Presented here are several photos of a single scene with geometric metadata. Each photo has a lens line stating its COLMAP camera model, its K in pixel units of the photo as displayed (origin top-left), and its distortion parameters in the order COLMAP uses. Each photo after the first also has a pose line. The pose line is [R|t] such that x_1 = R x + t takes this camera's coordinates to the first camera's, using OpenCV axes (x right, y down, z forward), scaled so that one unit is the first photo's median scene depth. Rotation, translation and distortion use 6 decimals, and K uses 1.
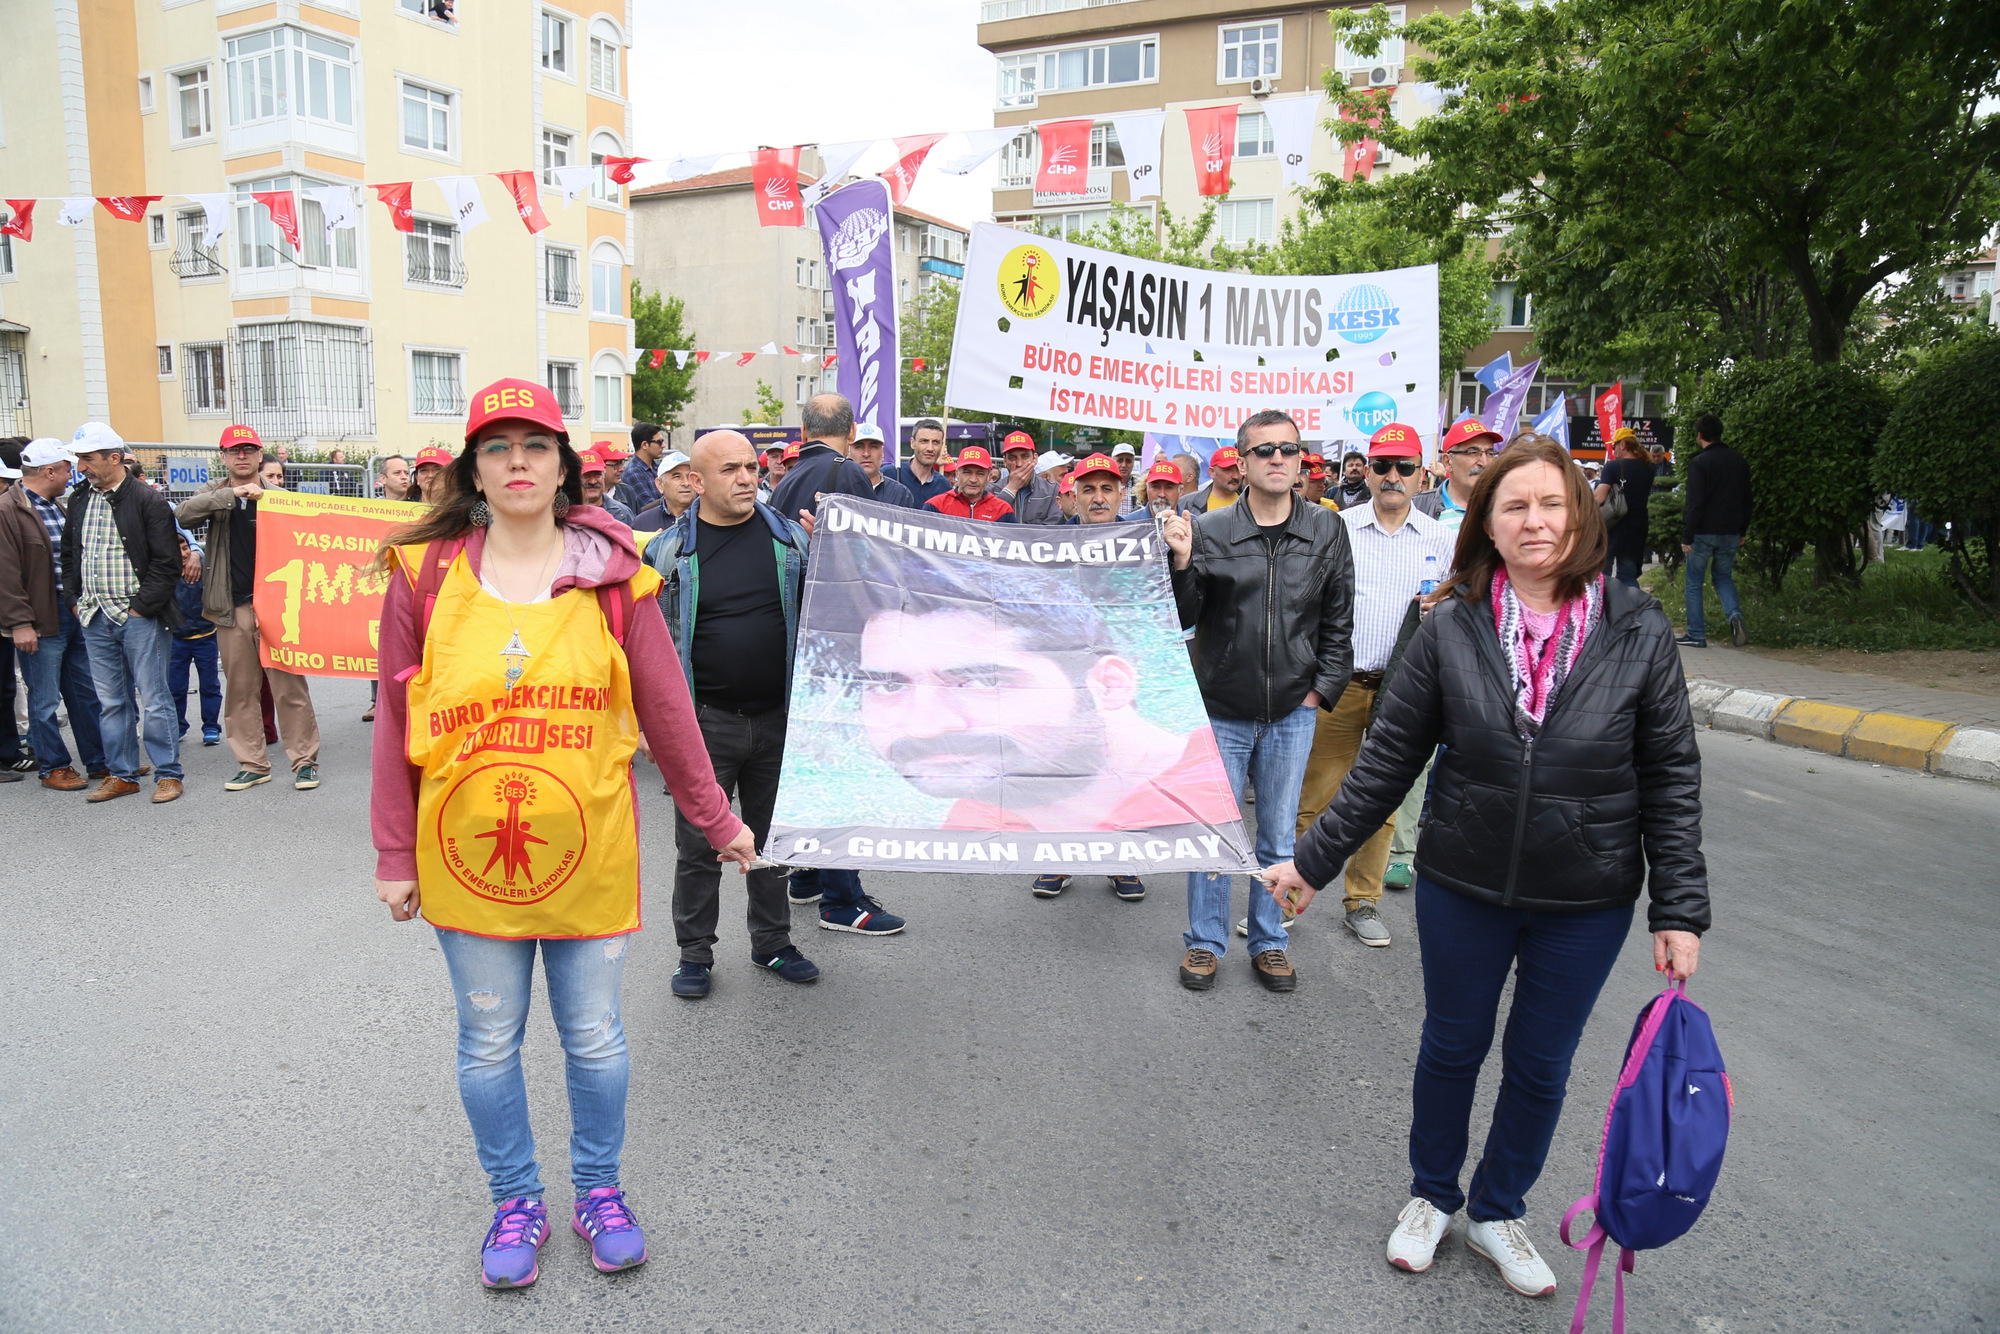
lens RADIAL K [[1370.1, 0, 990.0], [0, 1370.1, 679.3], [0, 0, 1]] dist [-0.117768, 0.068604]
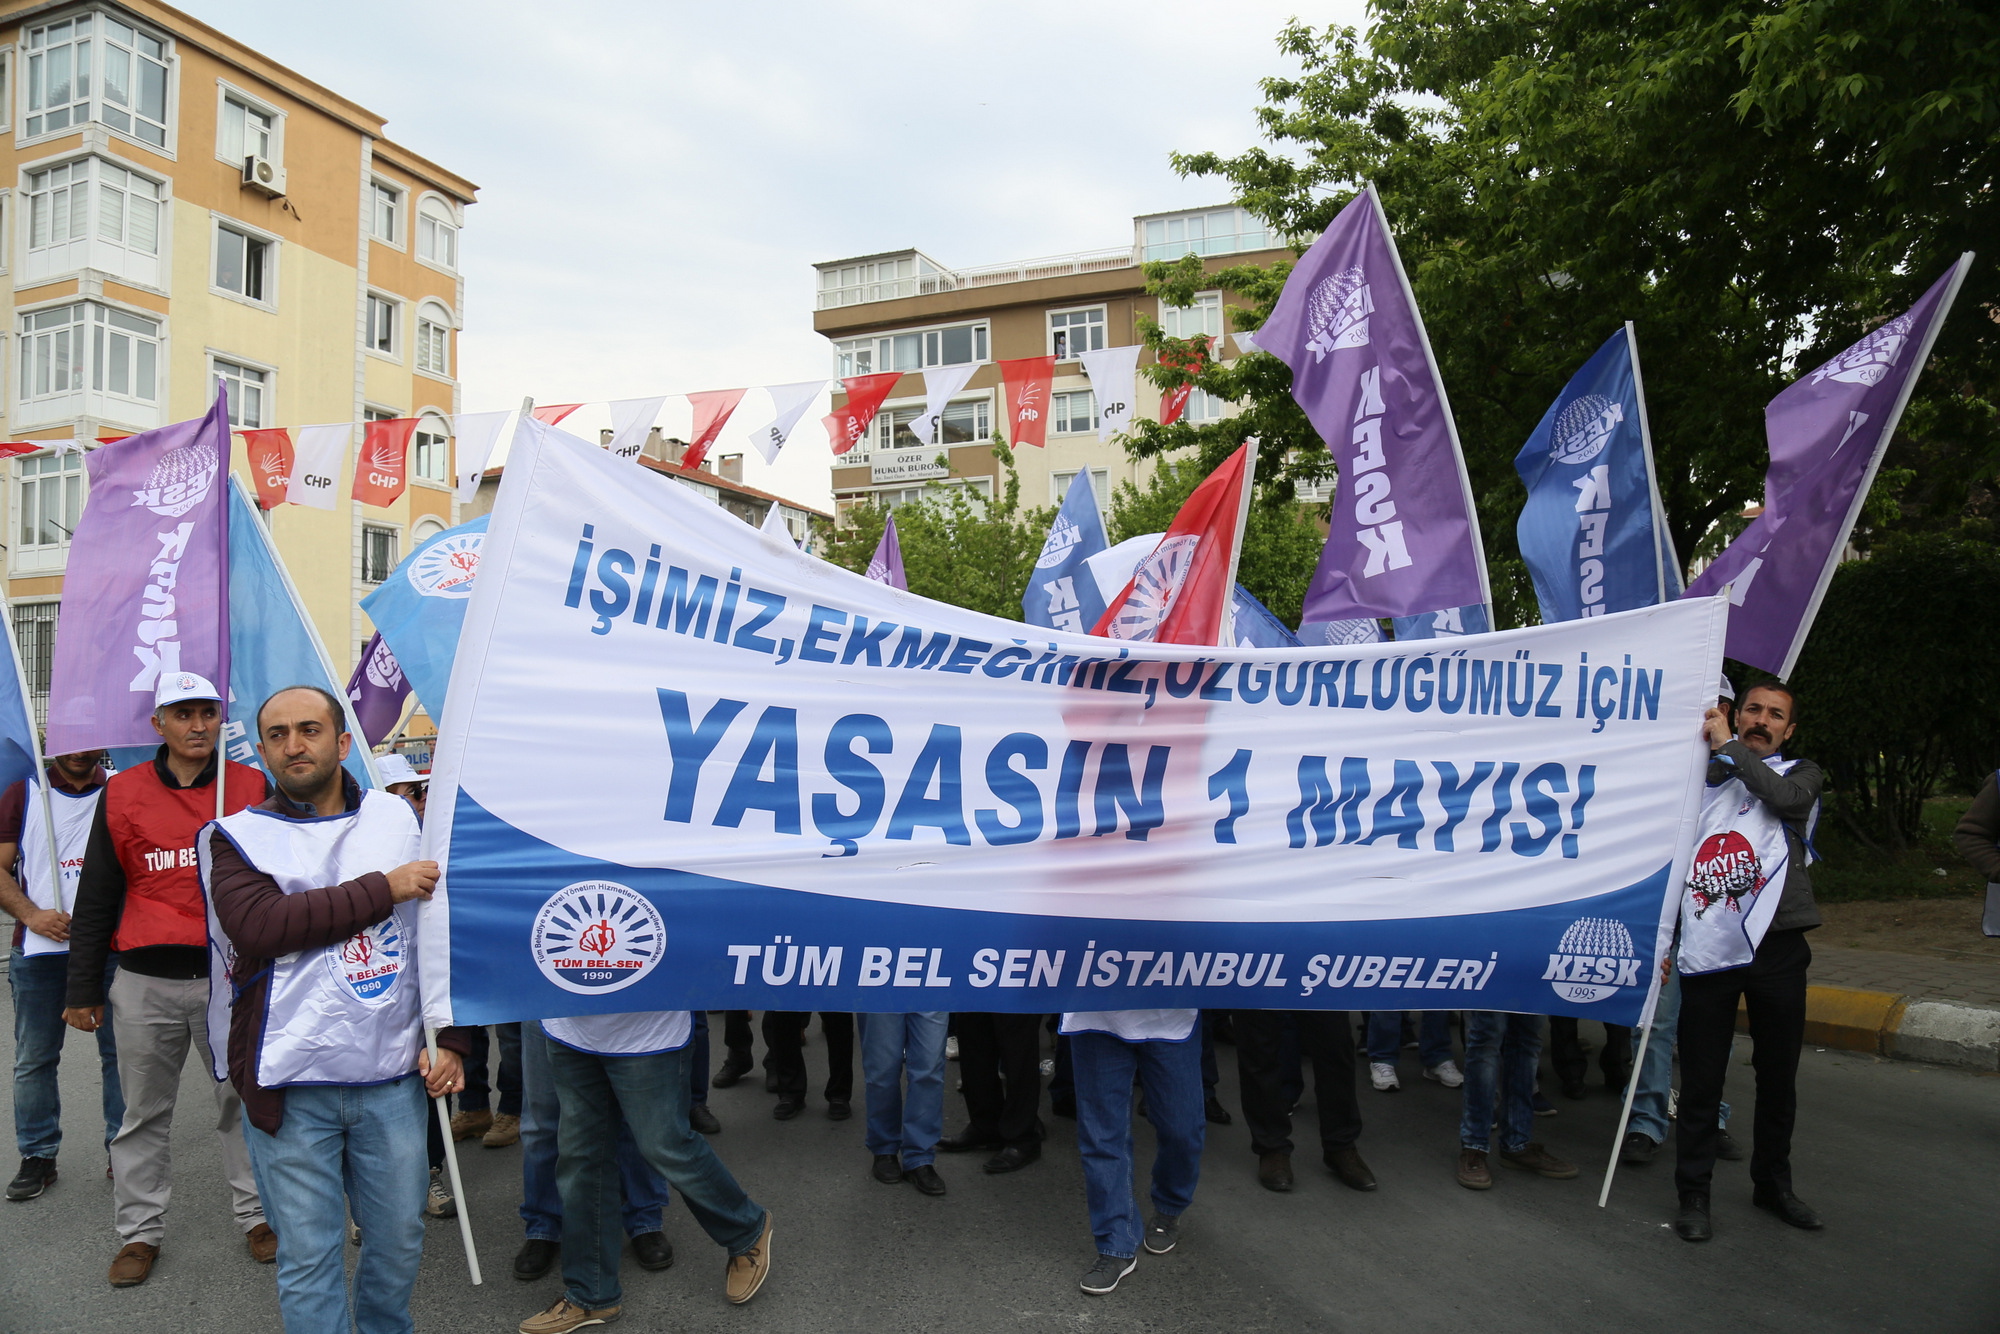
lens RADIAL K [[1370.1, 0, 983.1], [0, 1370.1, 679.7], [0, 0, 1]] dist [-0.117768, 0.068604]
pose [[0.994667, -0.024168, 0.100271, 0.014560], [0.043481, 0.979807, -0.195160, -0.006922], [-0.093530, 0.198479, 0.975632, 0.045623]]
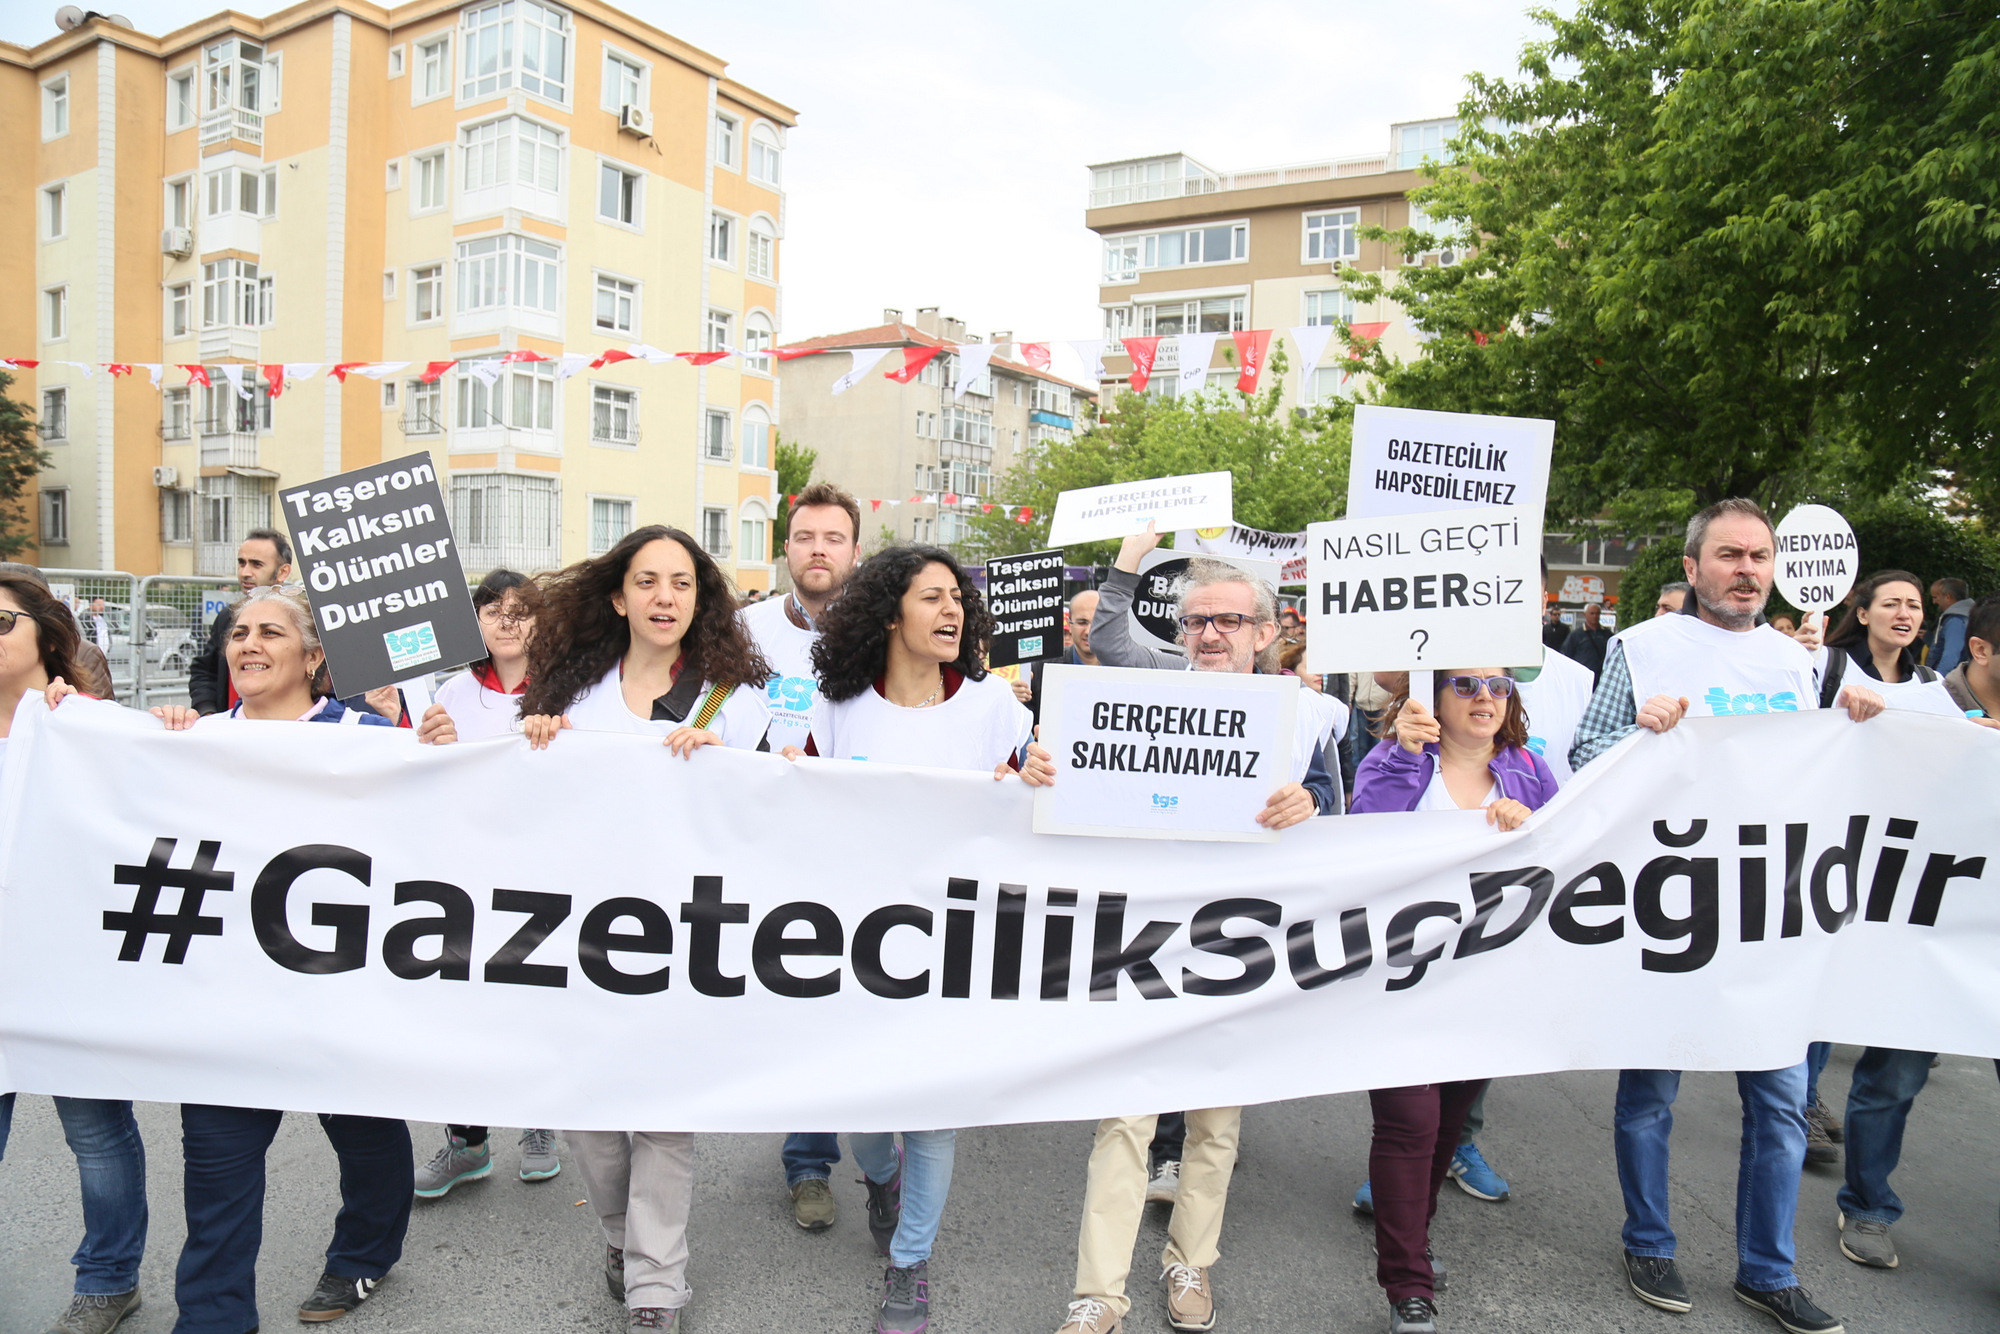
lens RADIAL K [[1370.1, 0, 985.1], [0, 1370.1, 667.4], [0, 0, 1]] dist [-0.117768, 0.068604]
pose [[0.996685, 0.018662, -0.079194, 0.005914], [-0.026988, 0.994063, -0.105402, 0.016487], [0.076756, 0.107190, 0.991271, -0.133934]]
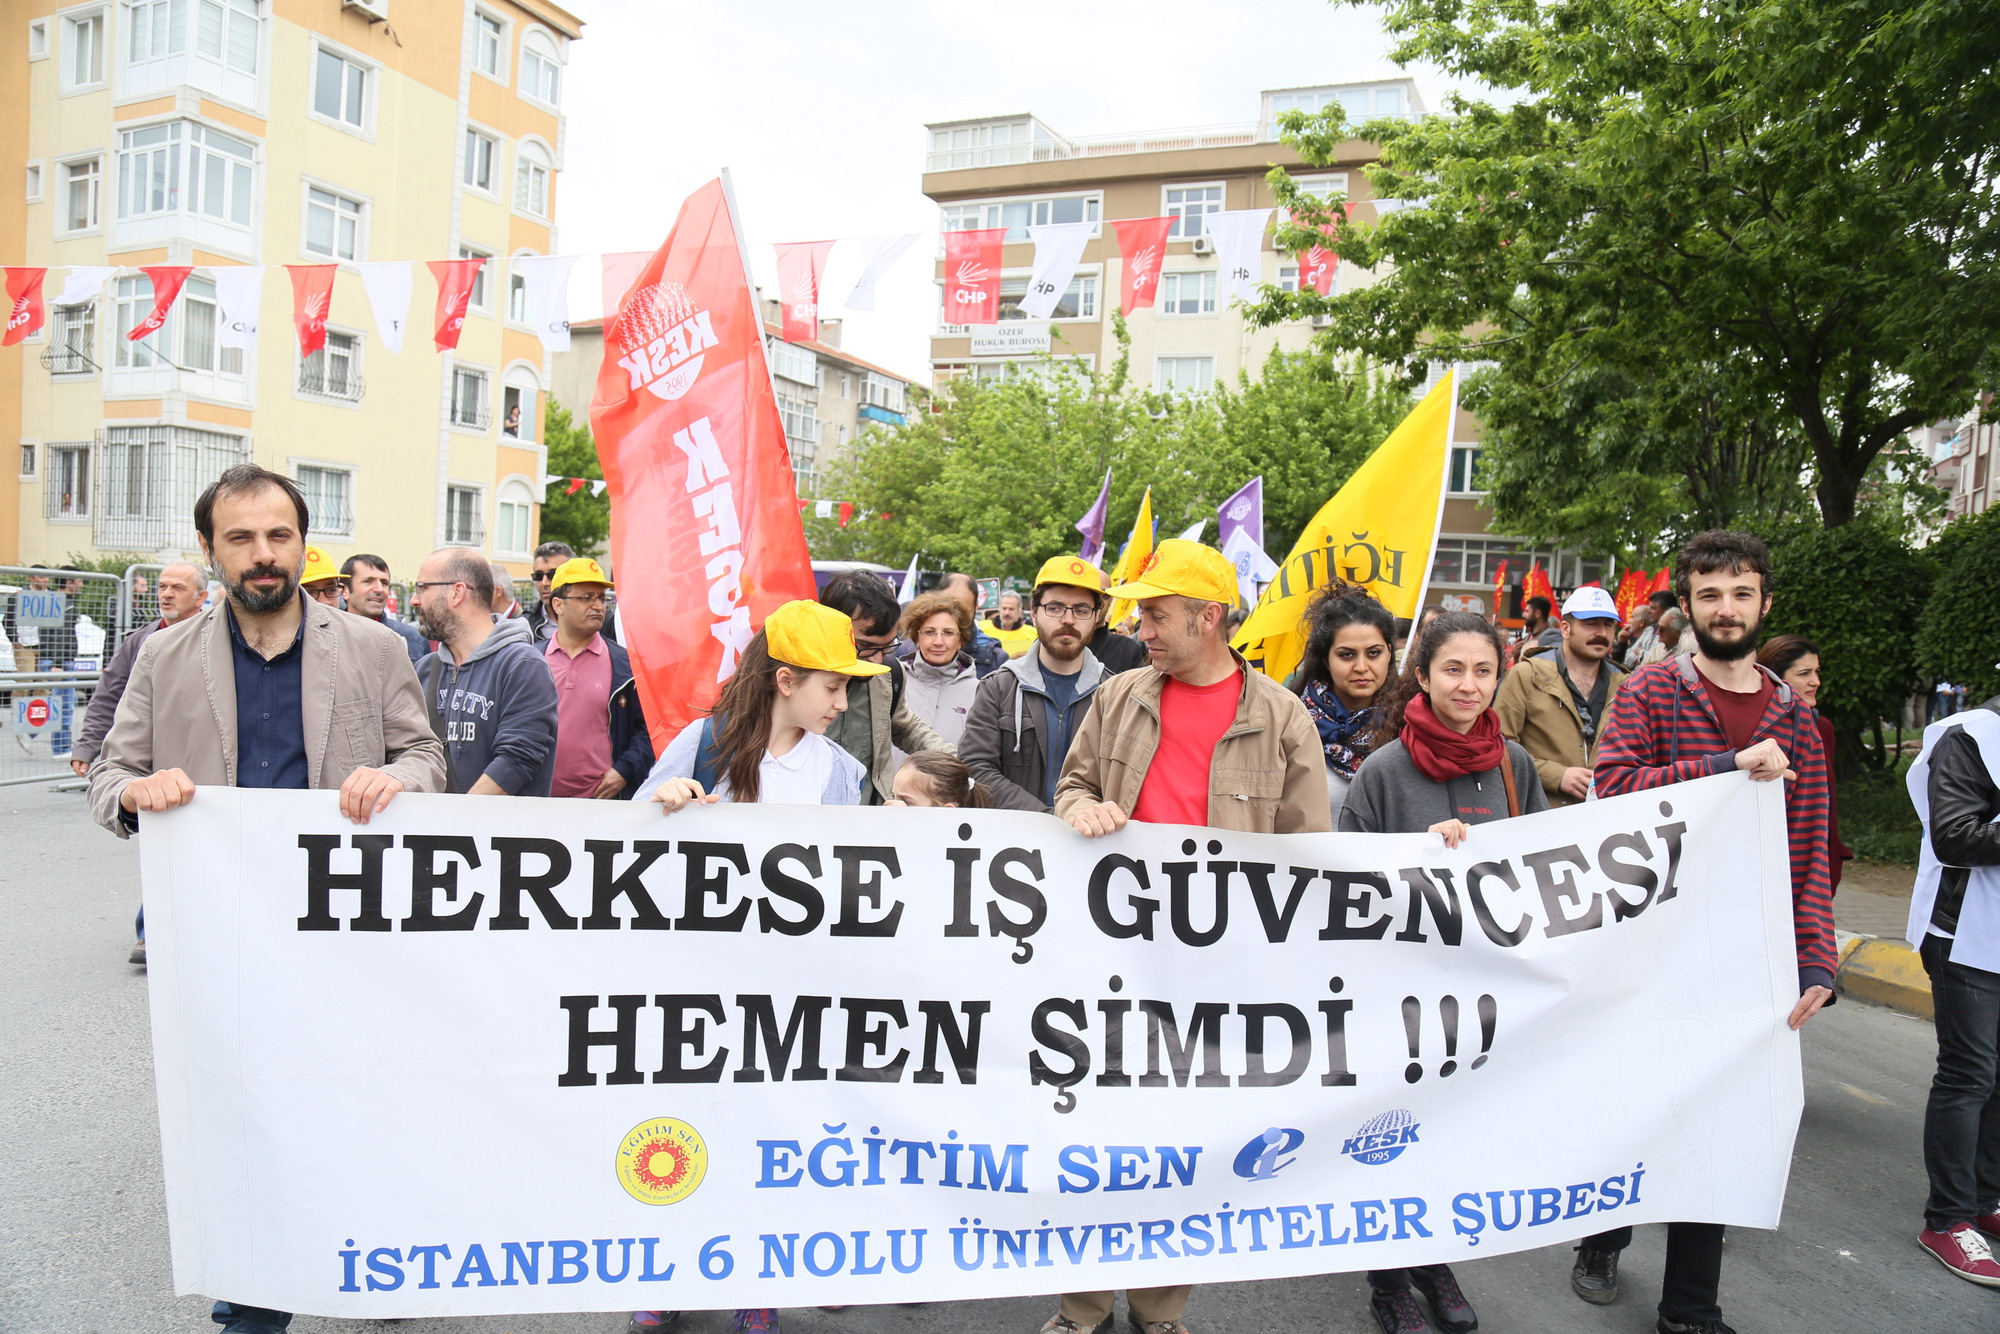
lens RADIAL K [[1370.1, 0, 979.1], [0, 1370.1, 677.4], [0, 0, 1]] dist [-0.117768, 0.068604]
pose [[0.998516, 0.039433, 0.037557, 0.016290], [-0.034976, 0.993013, -0.112701, -0.009160], [-0.041739, 0.111220, 0.992919, 0.069583]]
